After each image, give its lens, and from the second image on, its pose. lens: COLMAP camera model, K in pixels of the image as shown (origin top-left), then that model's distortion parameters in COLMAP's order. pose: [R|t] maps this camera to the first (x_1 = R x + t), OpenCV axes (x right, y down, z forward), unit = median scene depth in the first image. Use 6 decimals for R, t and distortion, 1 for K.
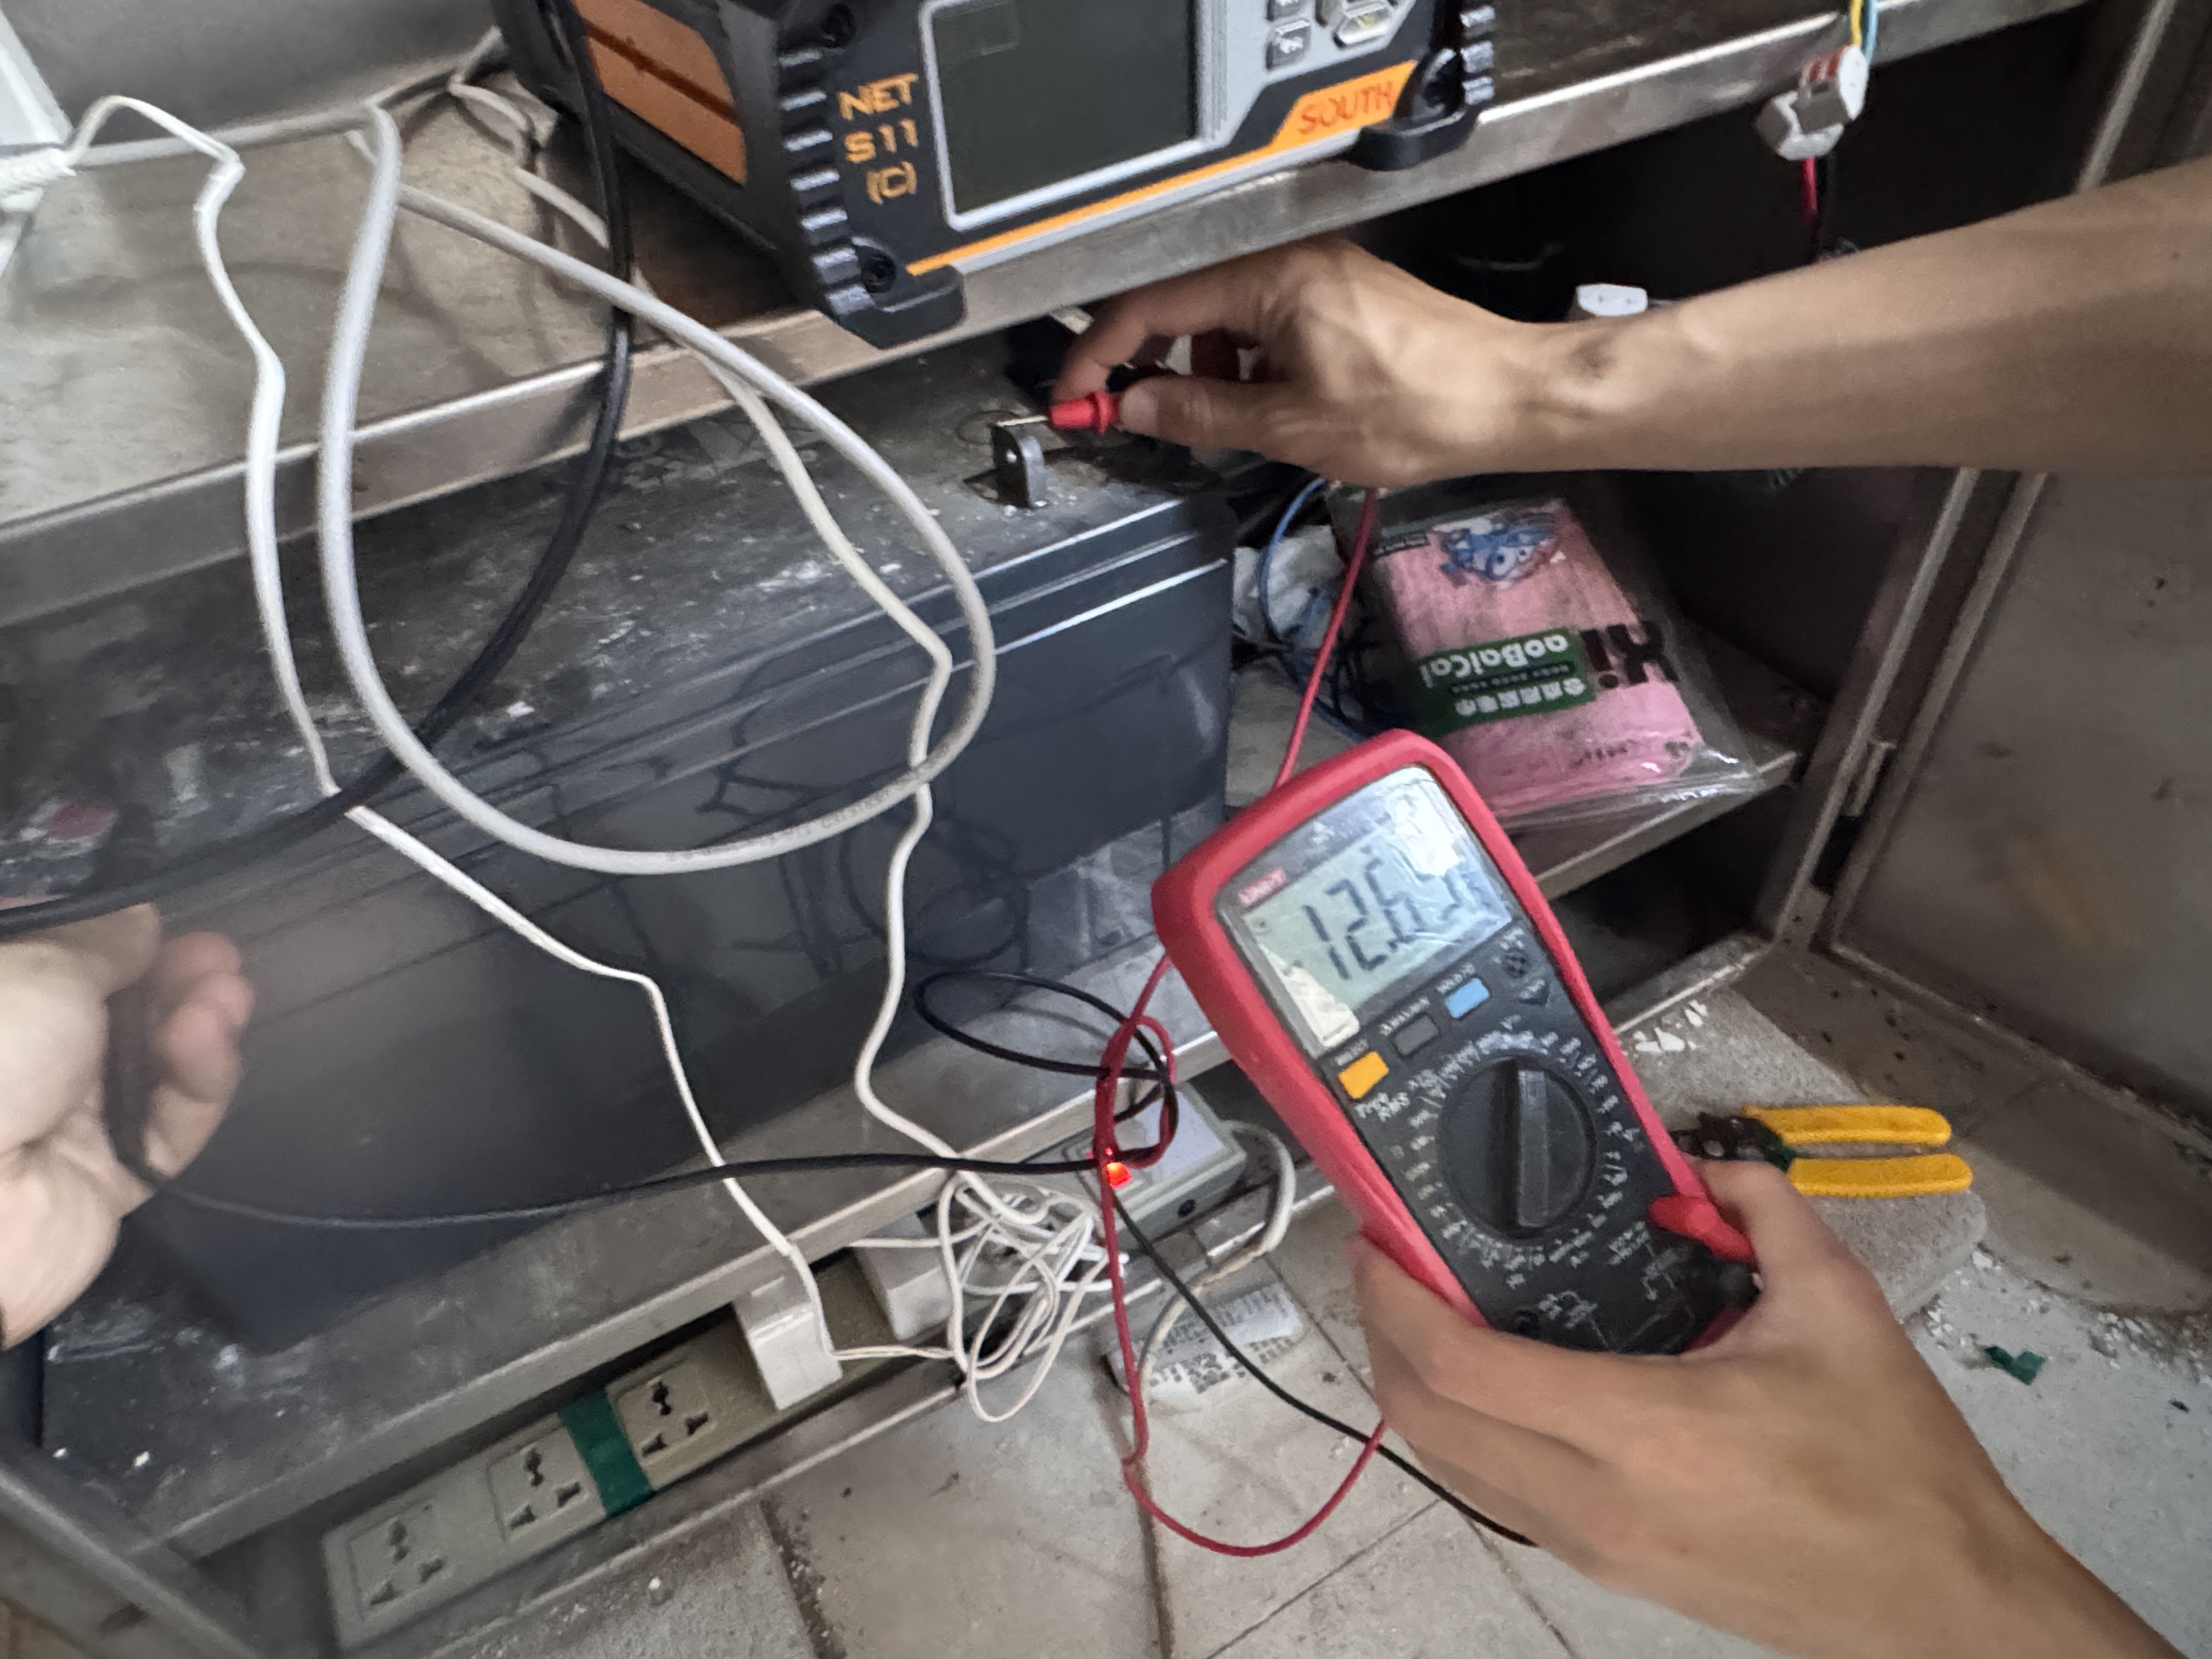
lens RADIAL K [[1423.6, 0, 1048.6], [0, 1423.6, 824.8], [0, 0, 1]] dist [0.037077, -0.001195]
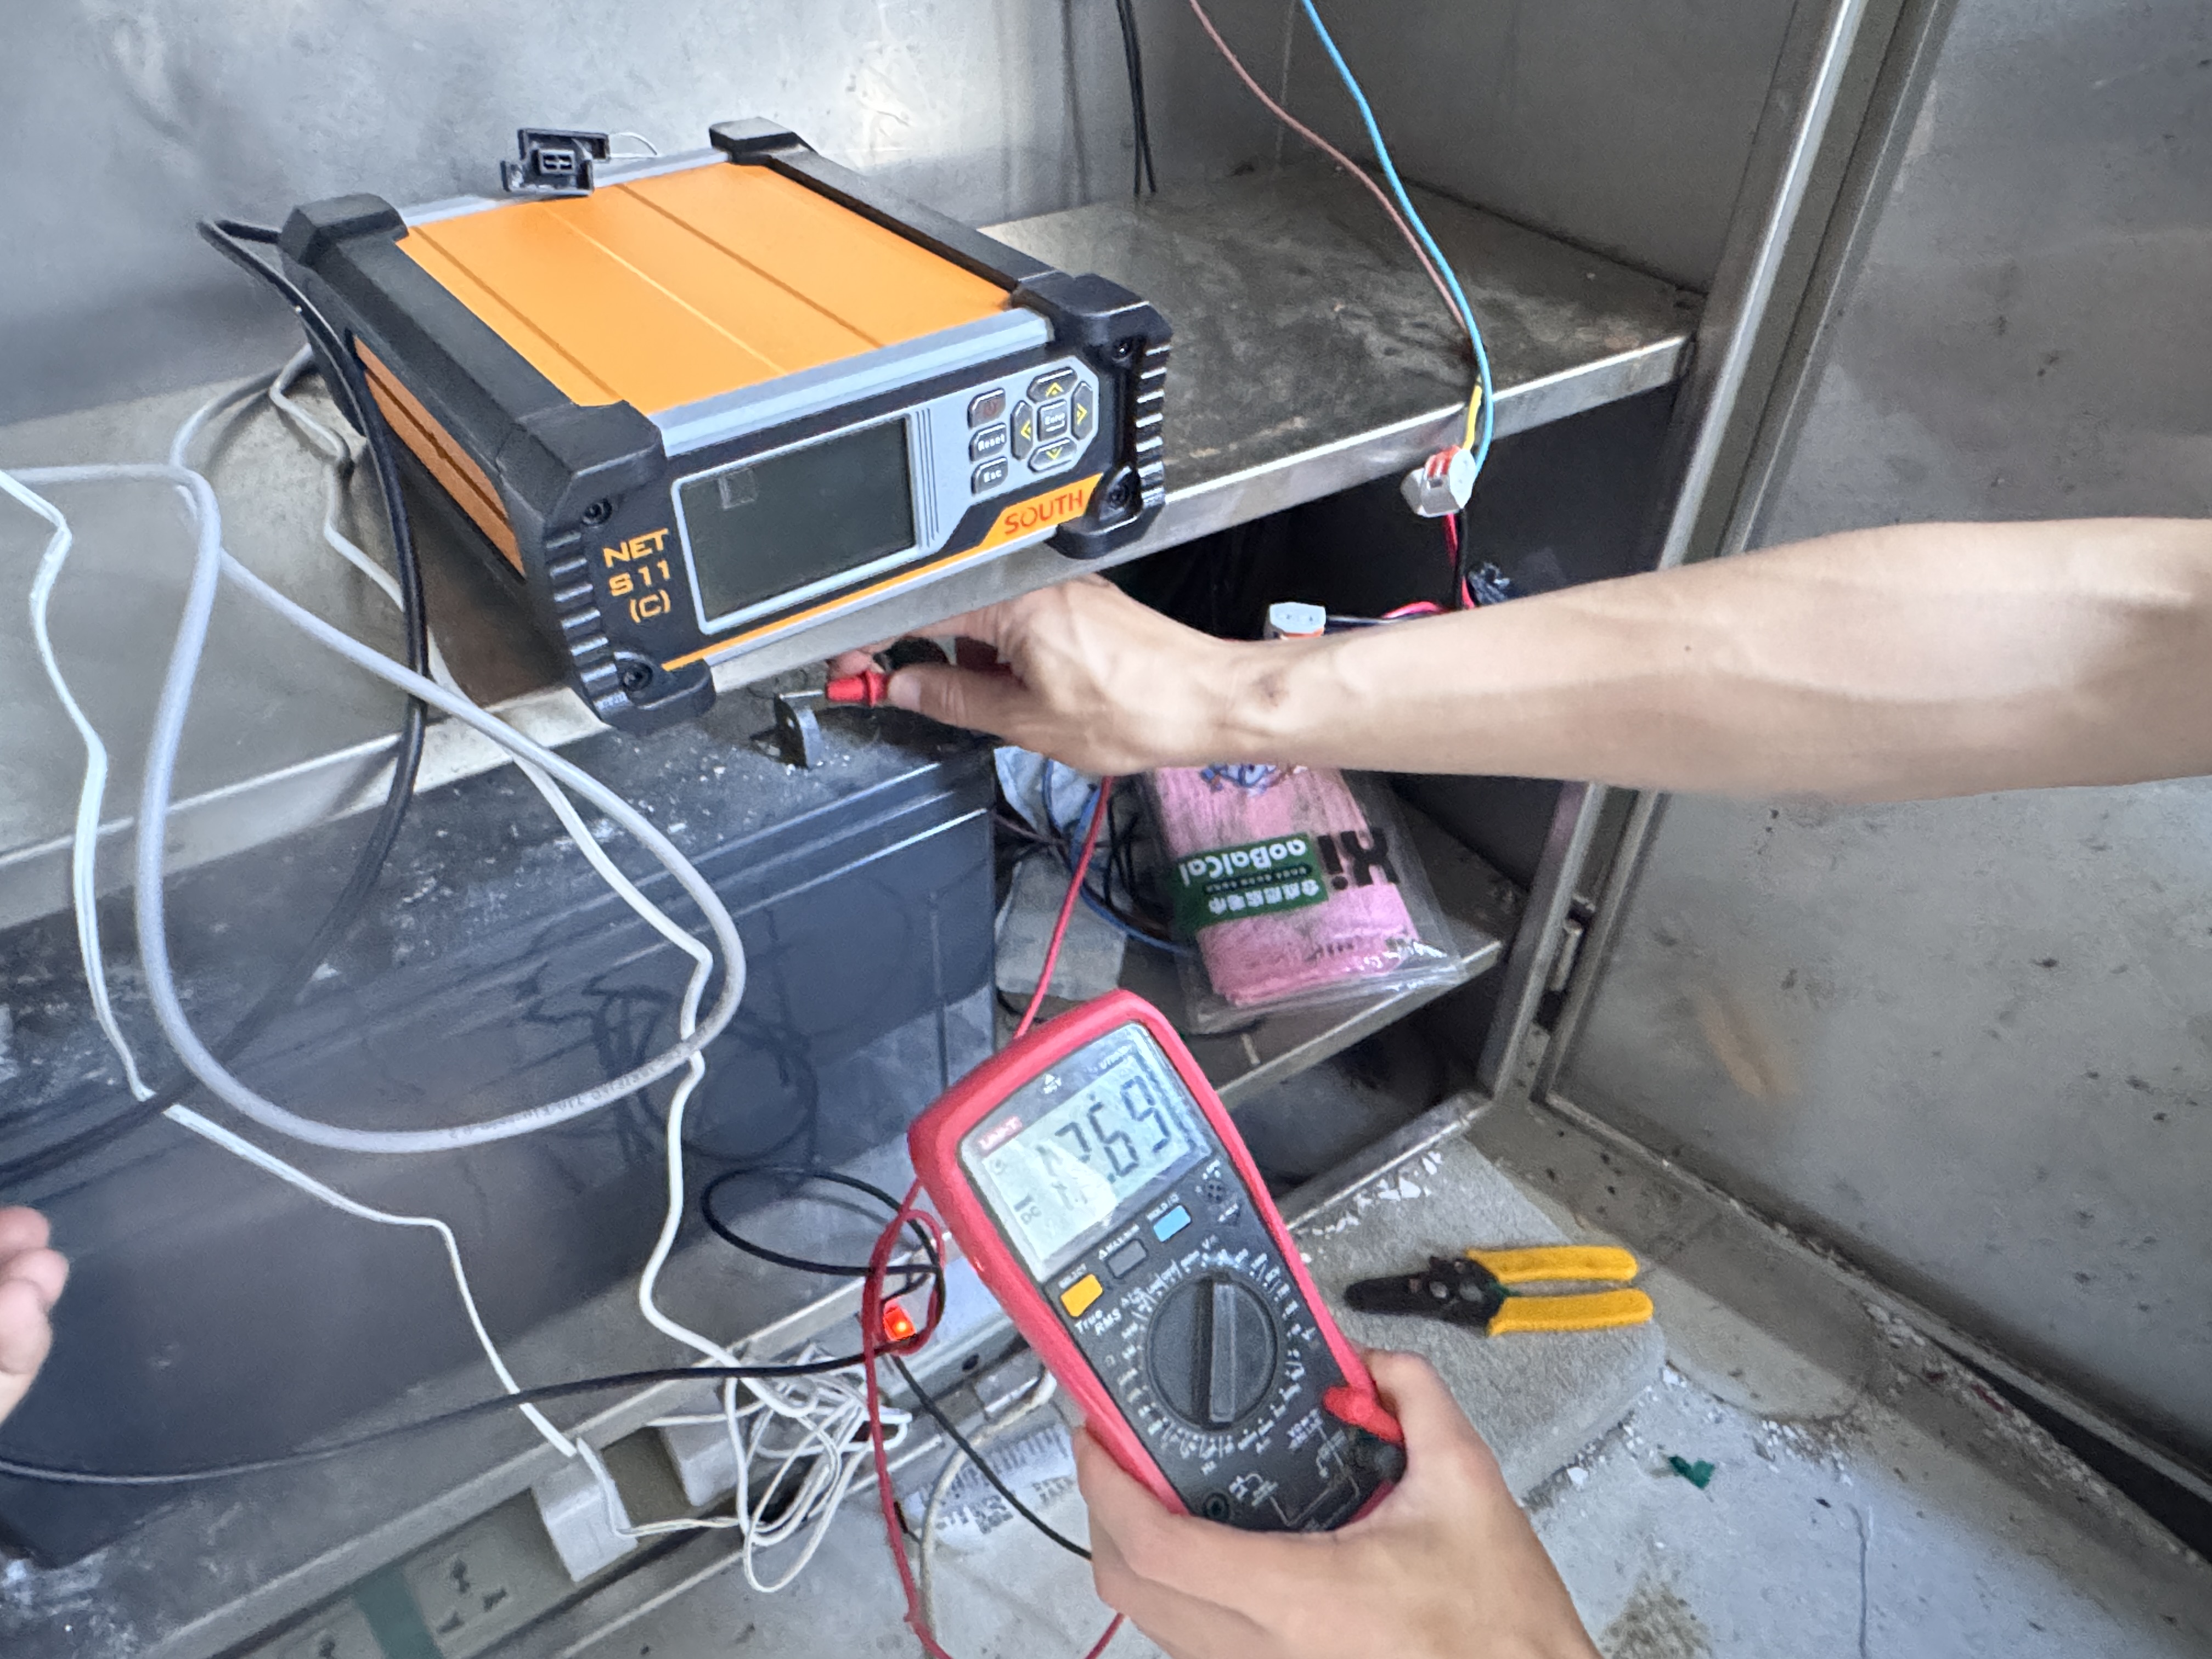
lens RADIAL K [[1429.3, 0, 1053.6], [0, 1429.3, 835.5], [0, 0, 1]] dist [0.017598, 0.017688]
pose [[0.994782, 0.003790, 0.101952, 0.071855], [-0.000270, 0.999404, -0.034523, -0.142848], [-0.102022, 0.034316, 0.994190, -0.152682]]
